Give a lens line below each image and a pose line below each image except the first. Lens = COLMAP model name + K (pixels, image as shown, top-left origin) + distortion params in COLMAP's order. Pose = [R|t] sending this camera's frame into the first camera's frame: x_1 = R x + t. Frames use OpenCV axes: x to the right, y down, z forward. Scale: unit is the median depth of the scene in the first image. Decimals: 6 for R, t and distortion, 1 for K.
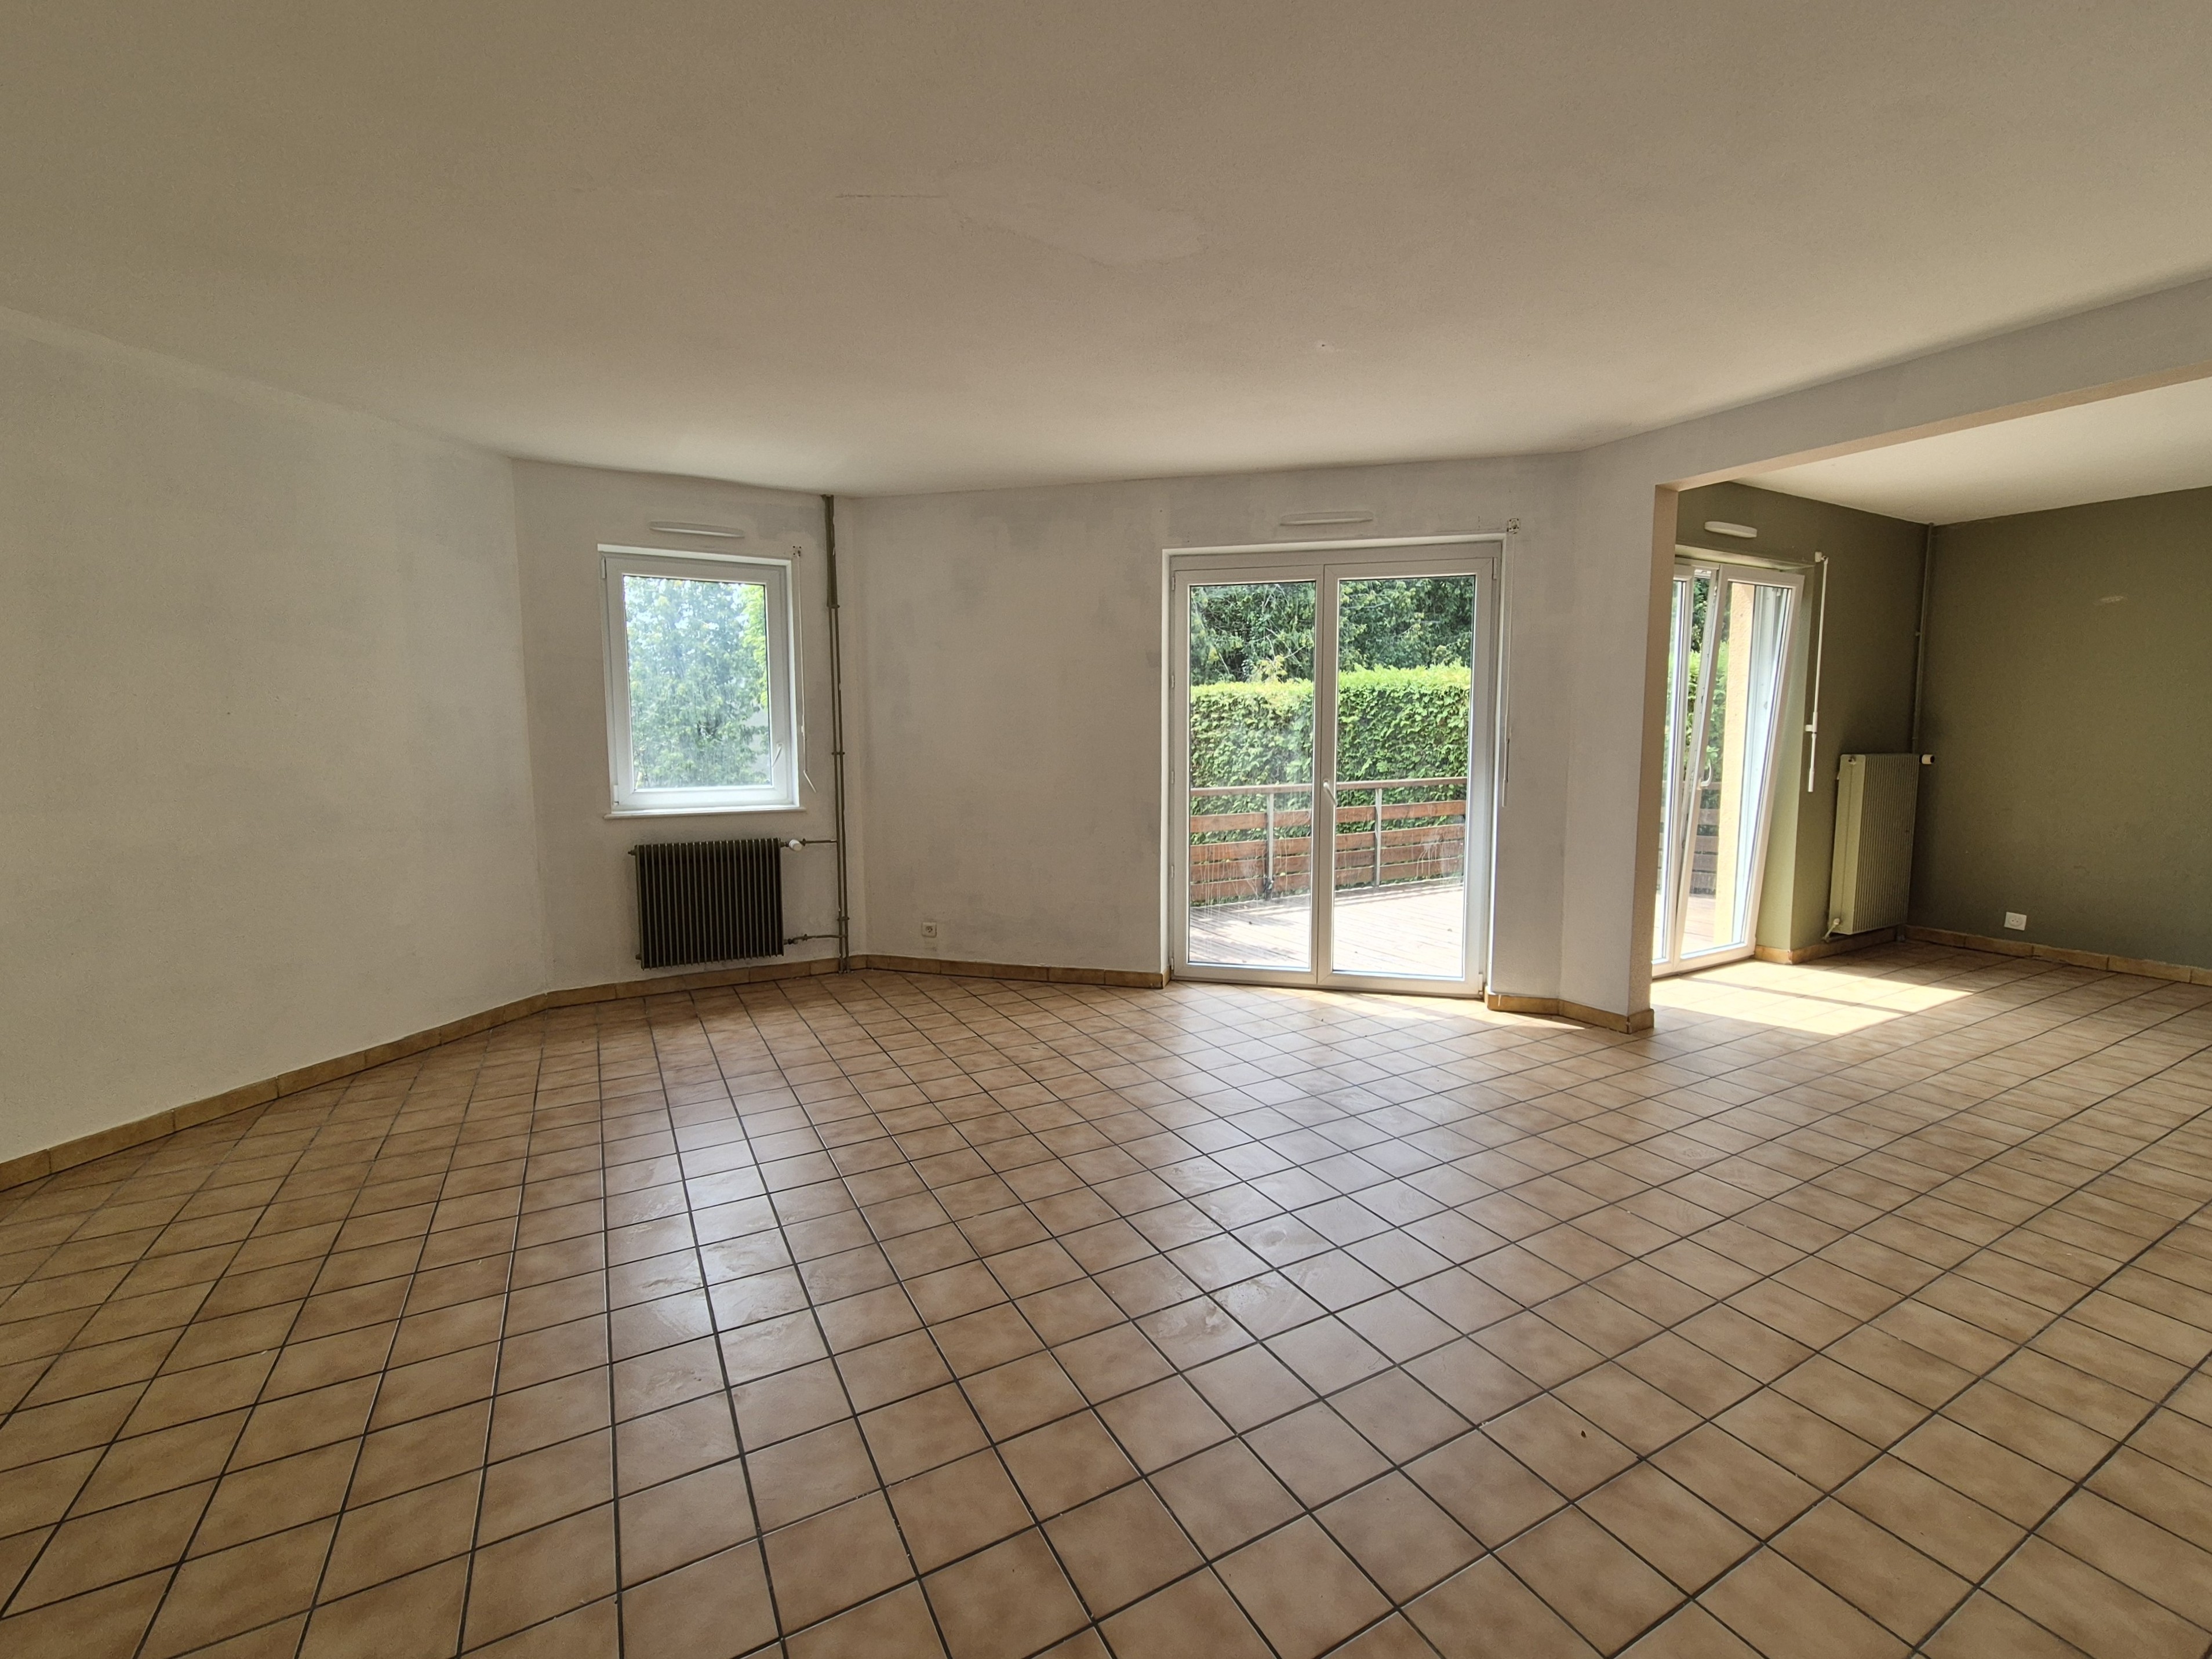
lens RADIAL K [[958.7, 0, 1111.1], [0, 958.7, 824.0], [0, 0, 1]] dist [-0.002298, 0.000524]
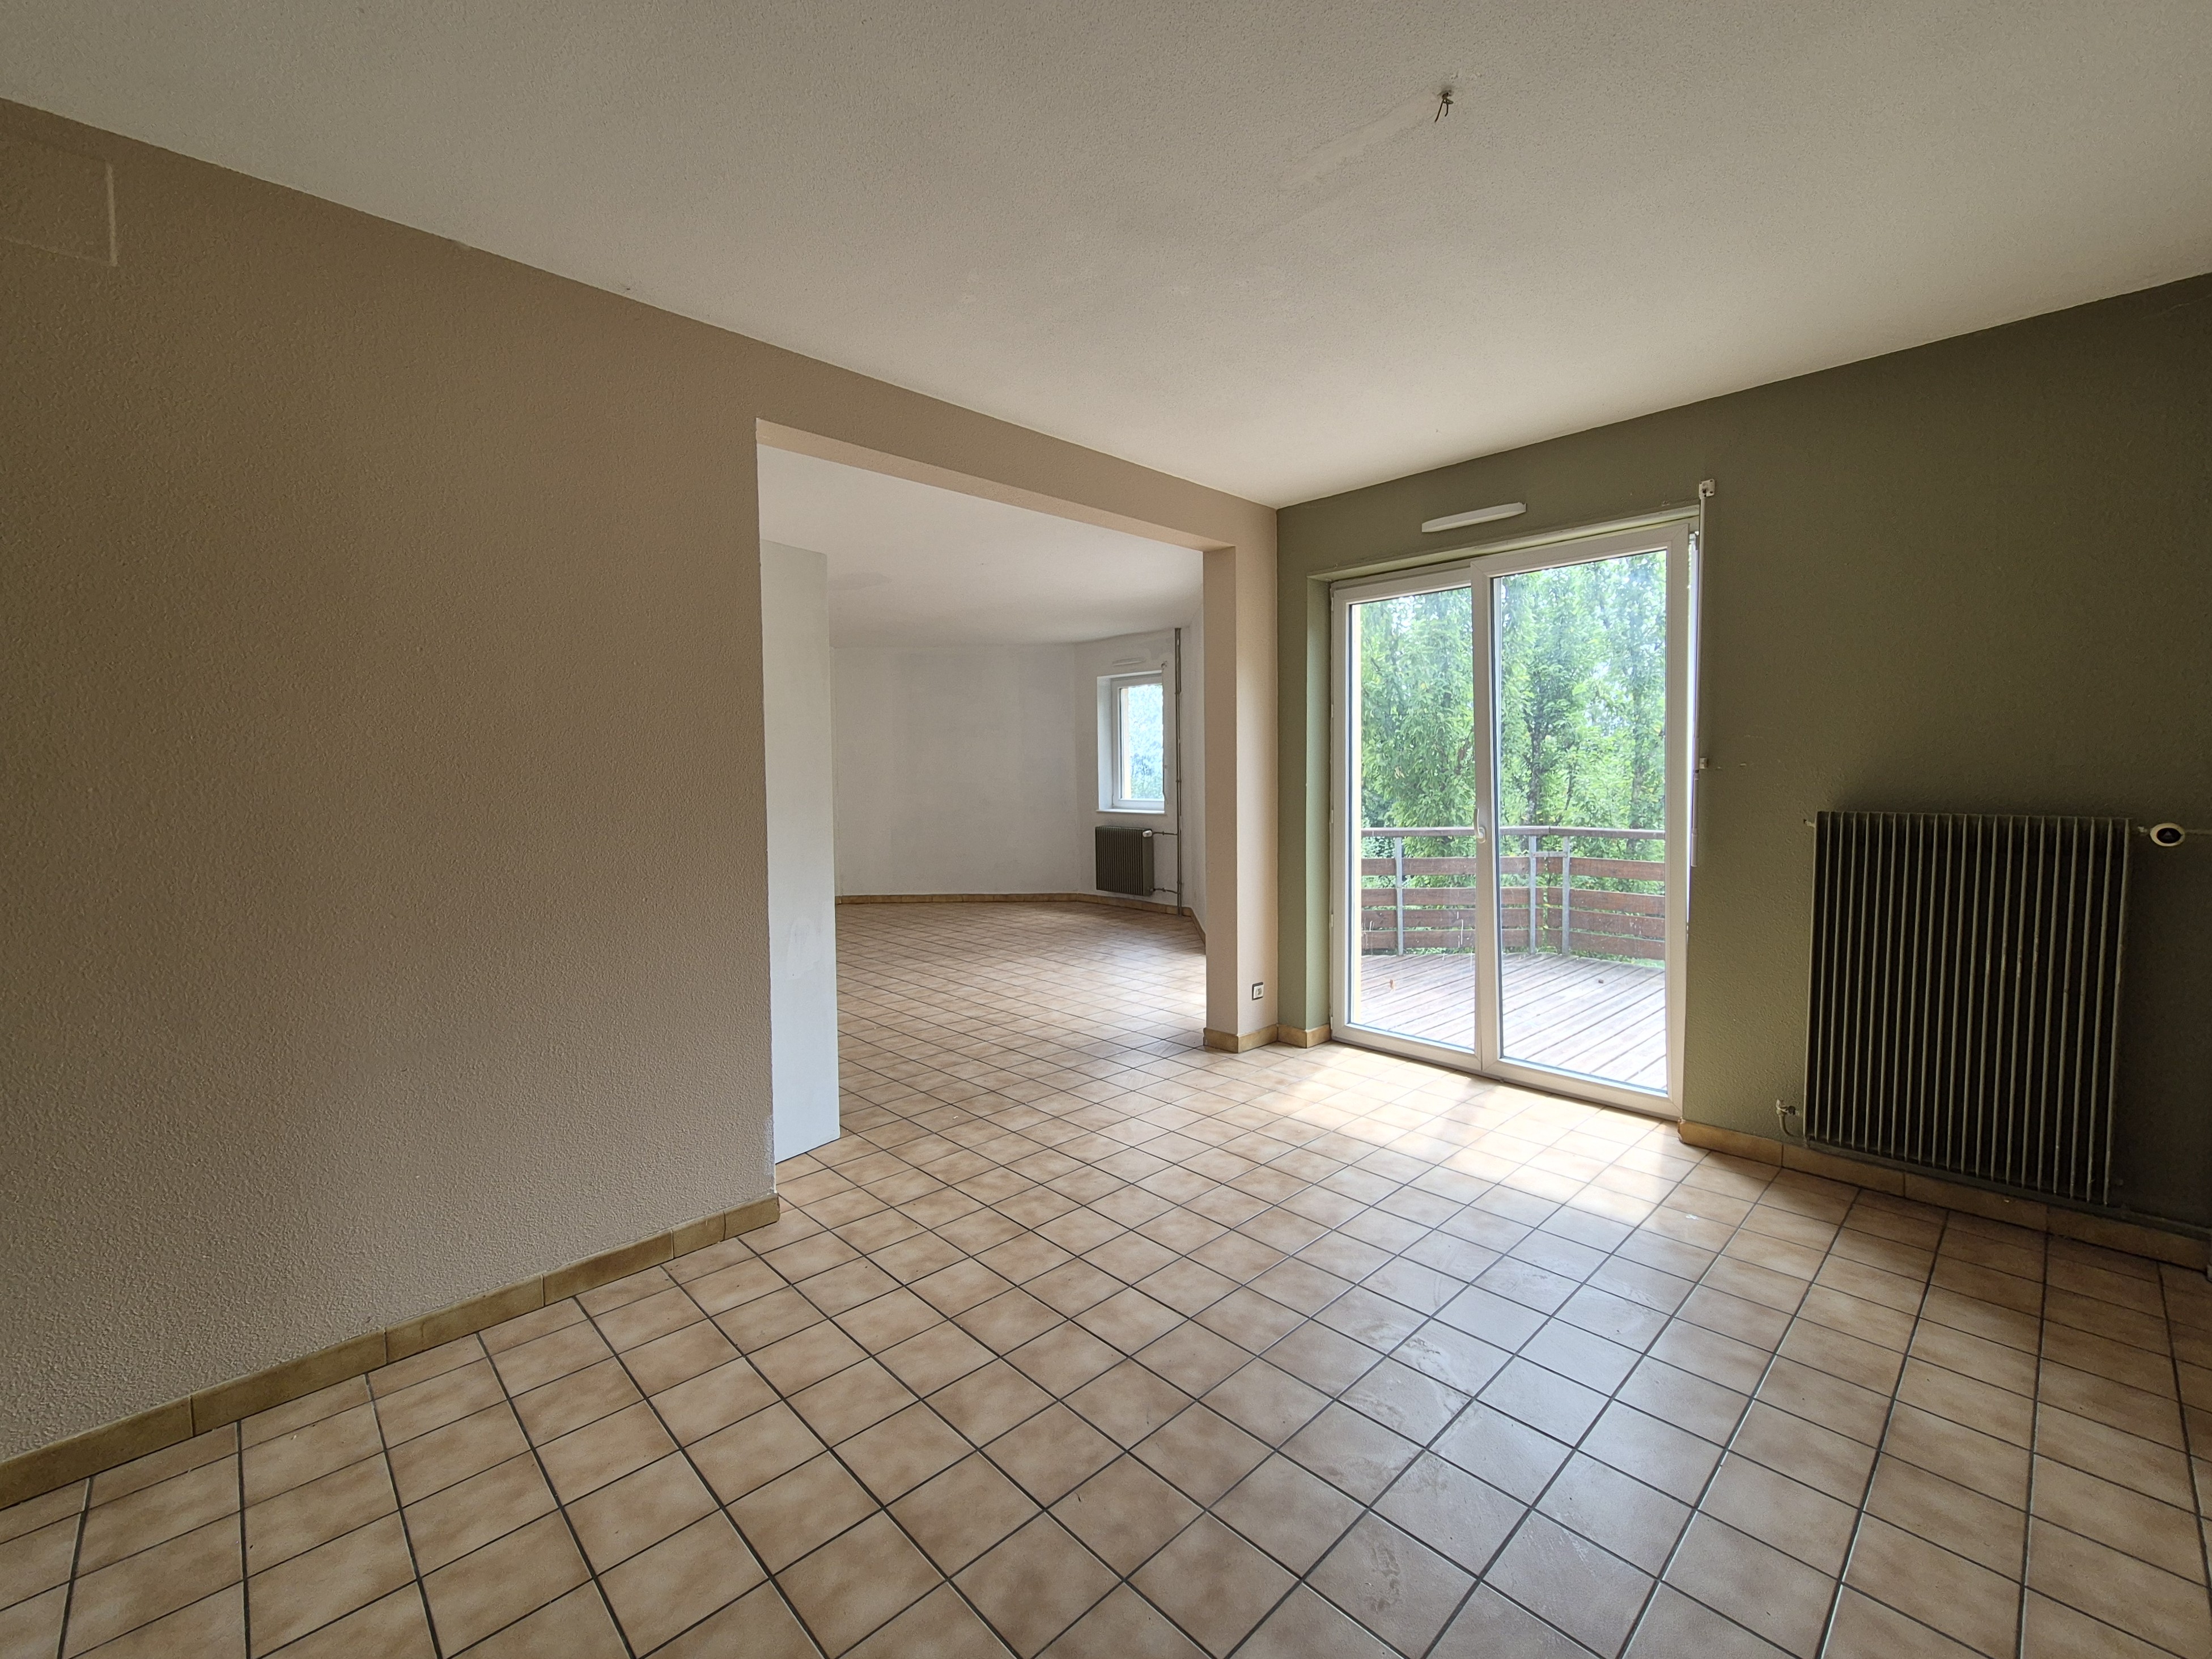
lens RADIAL K [[916.0, 0, 1110.2], [0, 916.0, 828.9], [0, 0, 1]] dist [-0.000444, -0.000030]
pose [[0.260176, 0.065854, -0.963313, 1.505432], [-0.088569, 0.995093, 0.044106, -0.064246], [0.961491, 0.073844, 0.264732, 0.600363]]
